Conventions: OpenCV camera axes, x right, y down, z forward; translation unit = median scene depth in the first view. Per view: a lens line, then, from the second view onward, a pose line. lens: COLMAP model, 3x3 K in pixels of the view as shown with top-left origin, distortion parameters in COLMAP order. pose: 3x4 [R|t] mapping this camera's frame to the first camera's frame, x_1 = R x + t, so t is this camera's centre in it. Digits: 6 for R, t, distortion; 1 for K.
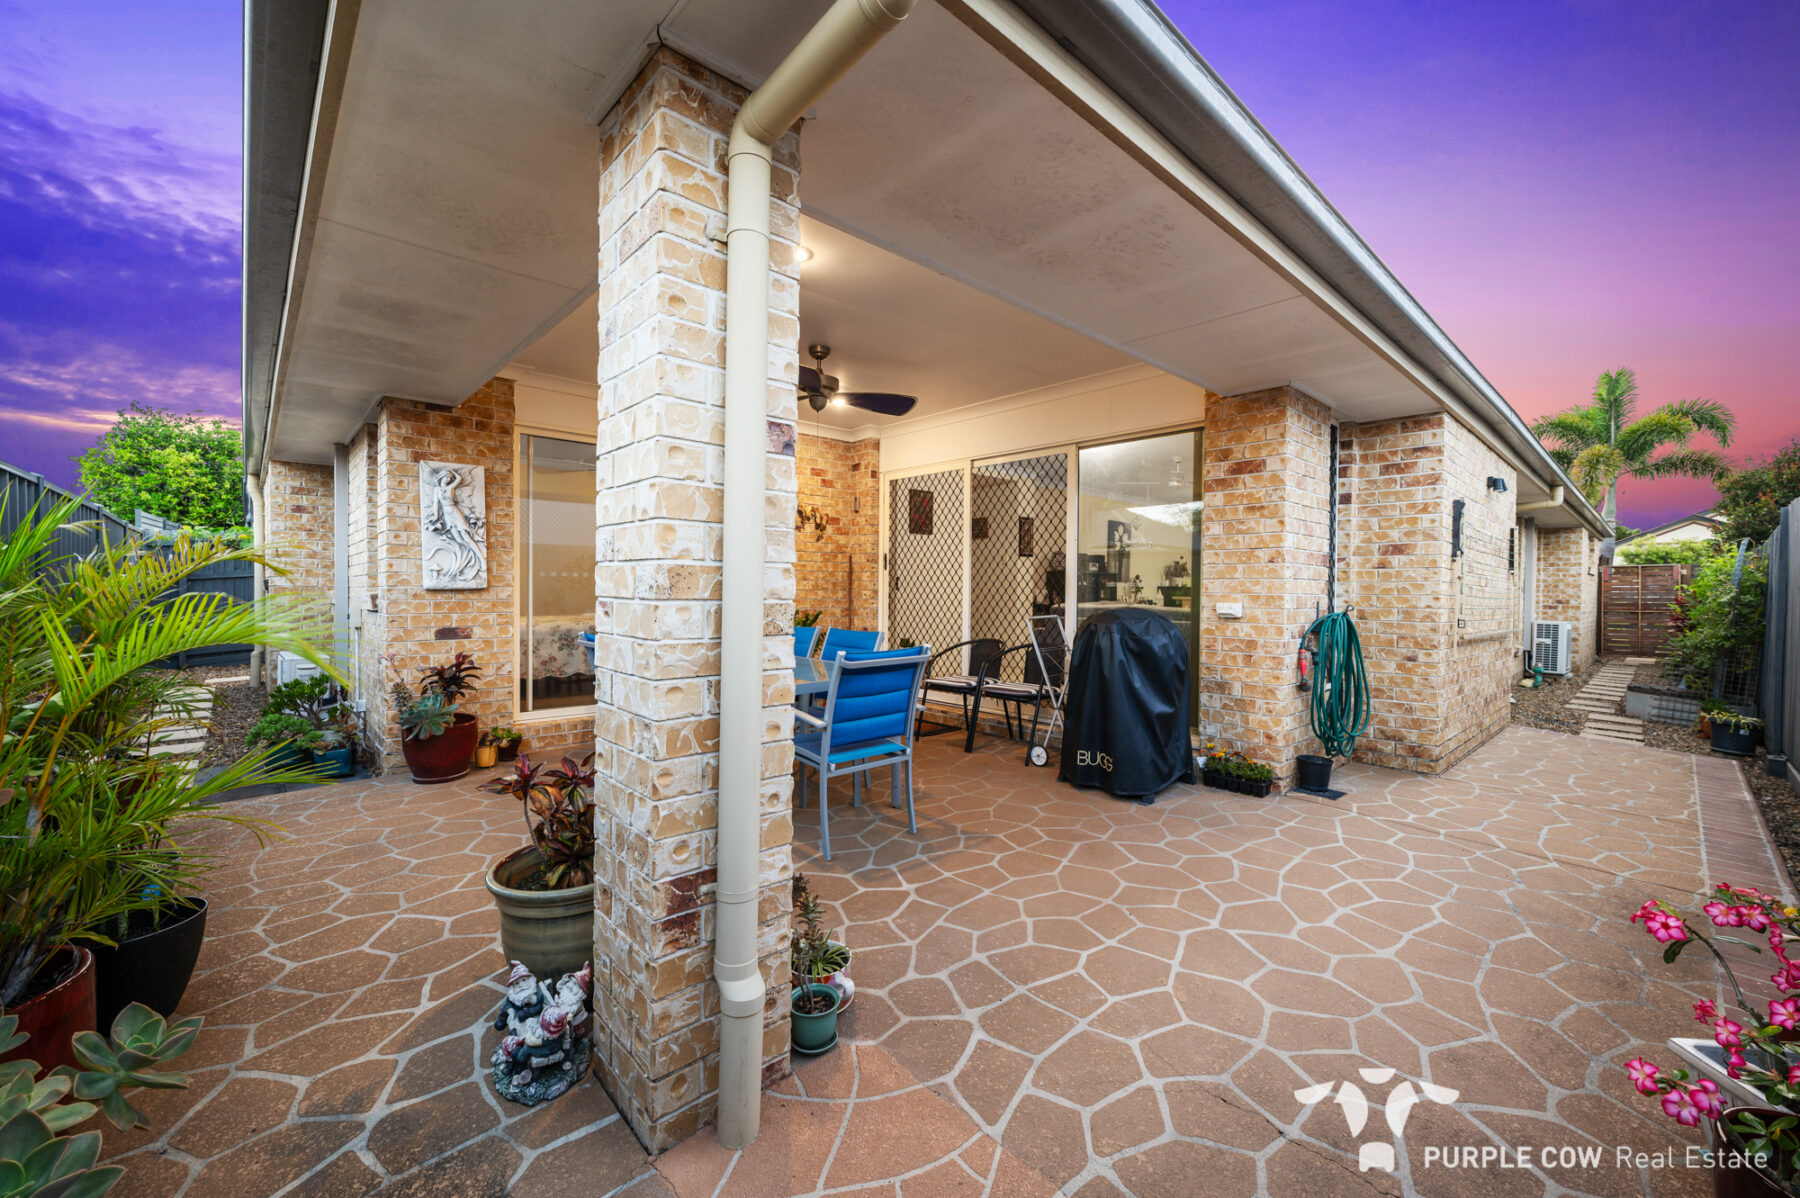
lens RADIAL K [[710.9, 0, 897.4], [0, 710.9, 594.0], [0, 0, 1]] dist [-0.000334, -0.000016]
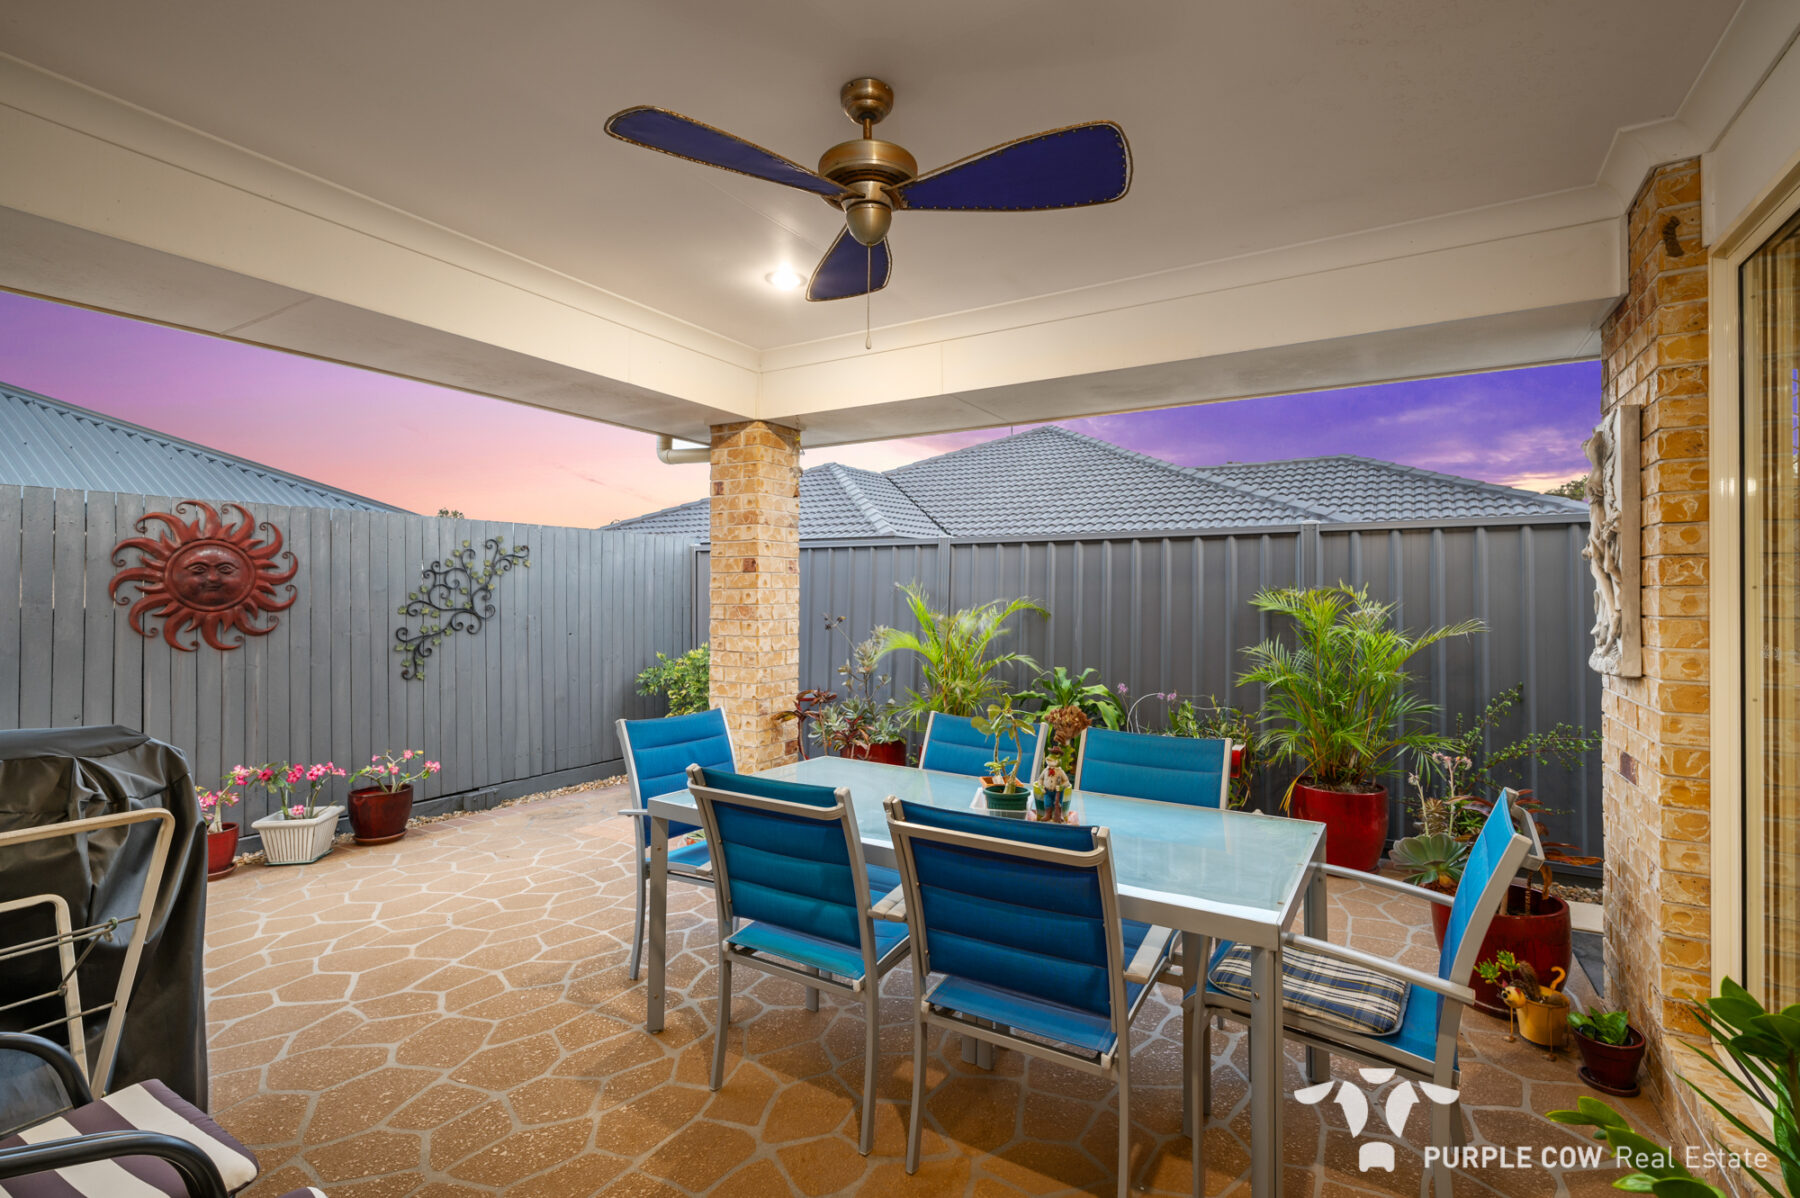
lens RADIAL K [[818.7, 0, 896.5], [0, 818.7, 597.9], [0, 0, 1]] dist [0.002082, 0.000445]
pose [[-0.962282, -0.014599, -0.271663, -0.005620], [-0.017742, 0.999801, 0.009118, -0.104726], [0.271476, 0.013594, -0.962349, 2.612415]]
